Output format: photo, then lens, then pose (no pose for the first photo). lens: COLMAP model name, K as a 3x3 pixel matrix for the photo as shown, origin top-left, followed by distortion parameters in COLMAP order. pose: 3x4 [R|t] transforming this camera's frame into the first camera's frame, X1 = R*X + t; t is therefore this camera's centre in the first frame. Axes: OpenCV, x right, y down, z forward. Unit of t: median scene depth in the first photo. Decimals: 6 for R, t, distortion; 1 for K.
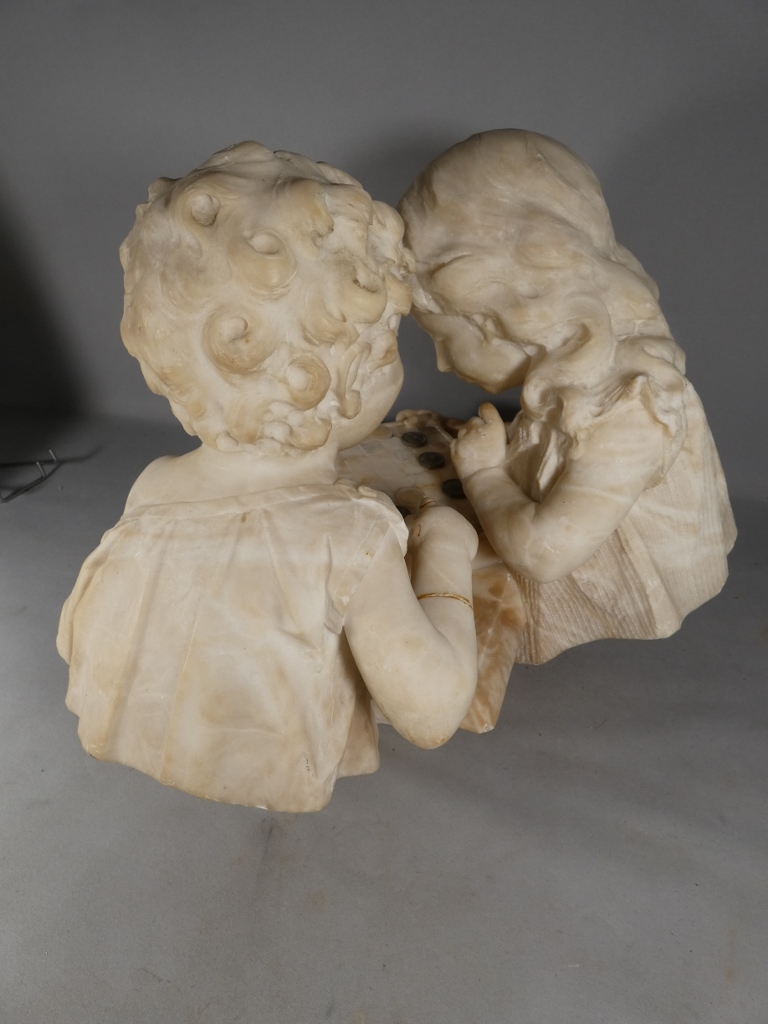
lens RADIAL K [[611.6, 0, 384.8], [0, 611.6, 515.5], [0, 0, 1]] dist [-0.002964, -0.001917]
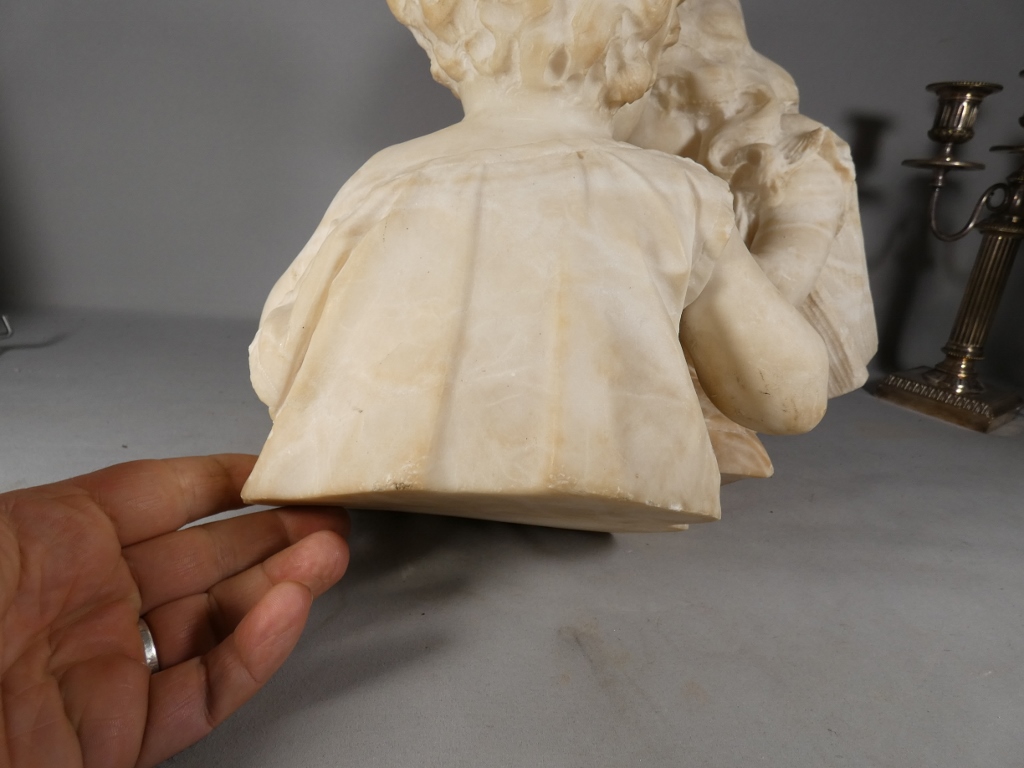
lens RADIAL K [[611.6, 0, 514.6], [0, 611.6, 383.3], [0, 0, 1]] dist [-0.002964, -0.001917]
pose [[0.920355, -0.033827, 0.389619, -0.506152], [0.131698, 0.964872, -0.227326, 0.371894], [-0.368243, 0.260532, 0.892480, 0.309860]]
